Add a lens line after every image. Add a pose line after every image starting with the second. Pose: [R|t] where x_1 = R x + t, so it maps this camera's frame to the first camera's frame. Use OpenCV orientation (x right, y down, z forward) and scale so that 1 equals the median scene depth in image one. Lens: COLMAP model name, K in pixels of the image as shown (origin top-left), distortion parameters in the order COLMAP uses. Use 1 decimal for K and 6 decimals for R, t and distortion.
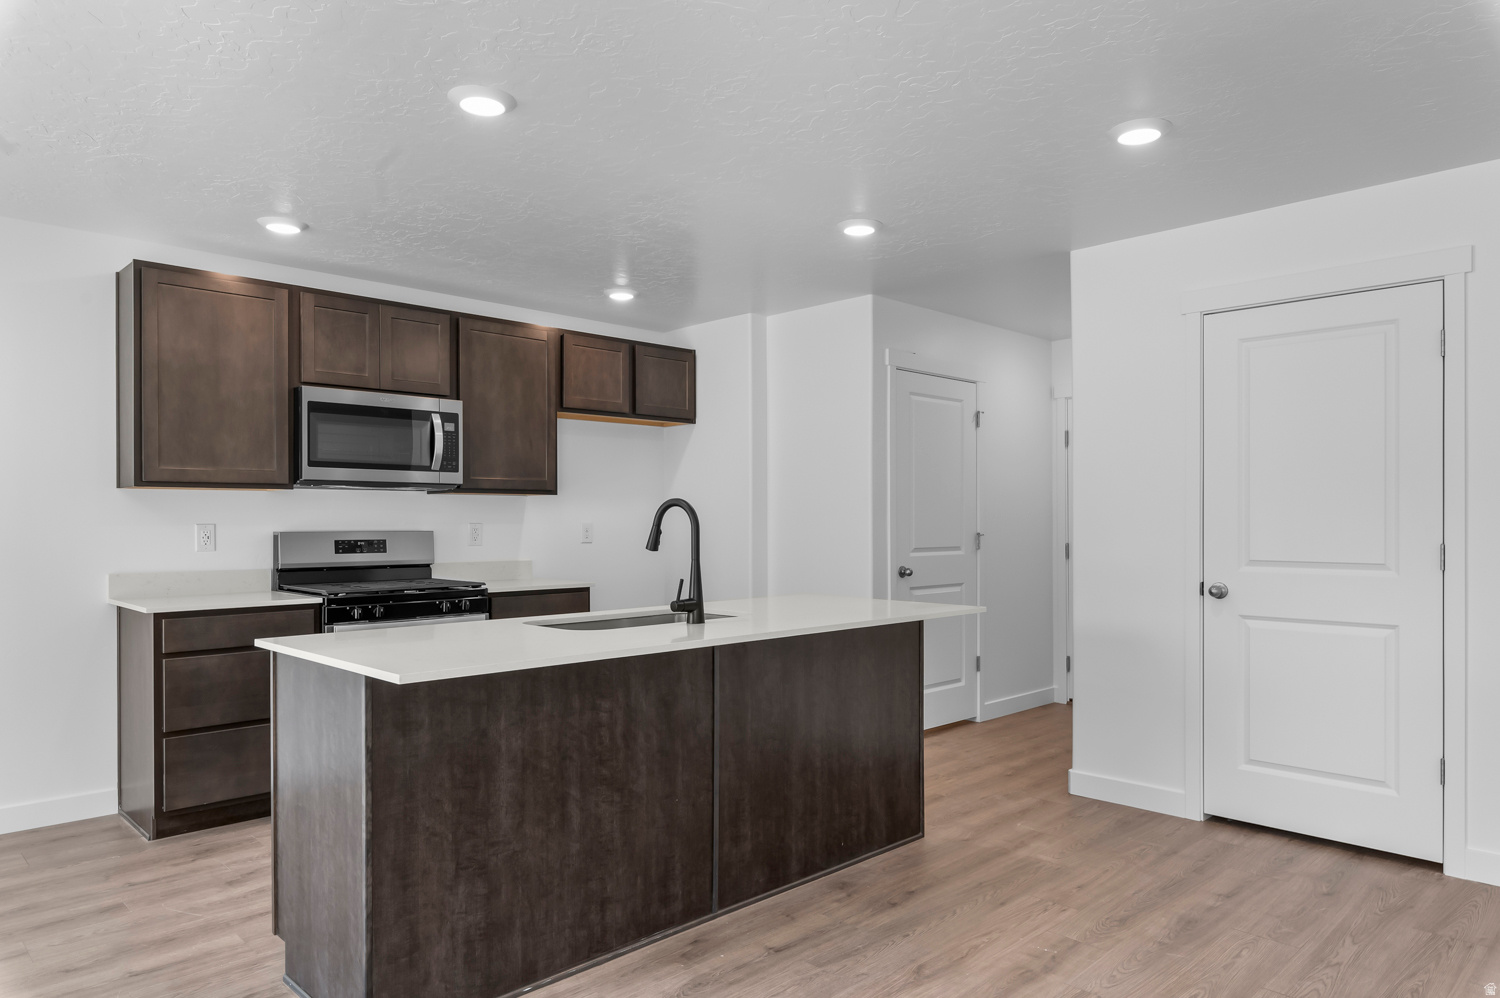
lens RADIAL K [[976.1, 0, 750.2], [0, 976.1, 508.8], [0, 0, 1]] dist [0.003779, 0.000700]
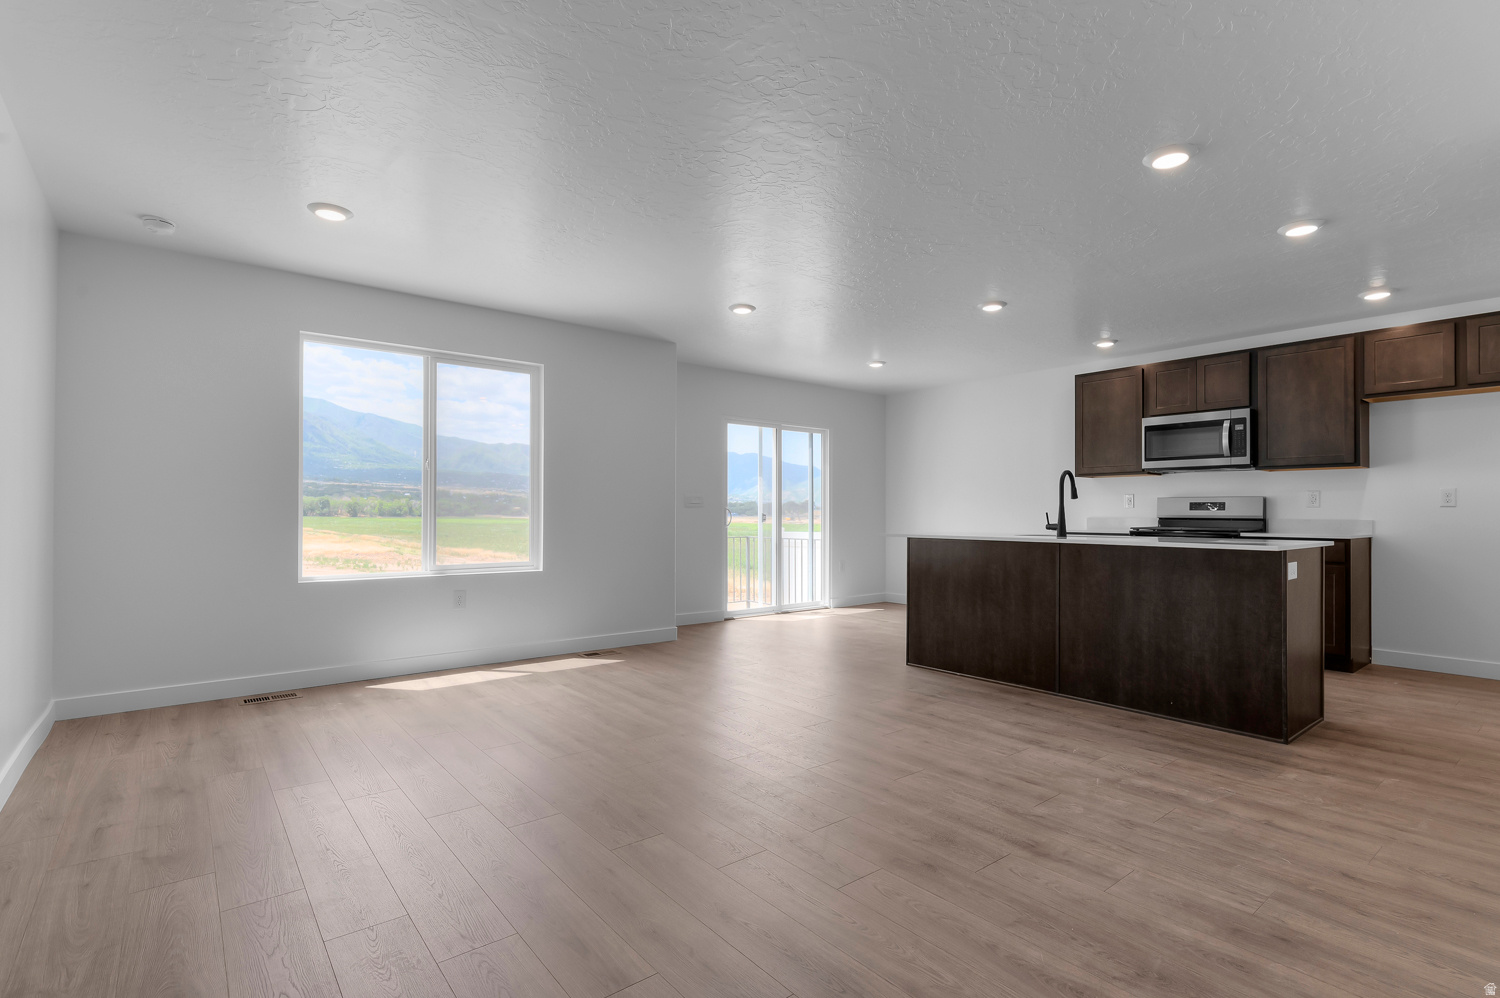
lens RADIAL K [[730.1, 0, 754.7], [0, 730.1, 501.7], [0, 0, 1]] dist [-0.000216, -0.001095]
pose [[-0.113609, -0.013963, -0.993427, 1.176194], [0.008618, 0.999850, -0.015038, 0.055595], [0.993488, -0.010270, -0.113471, 0.491267]]
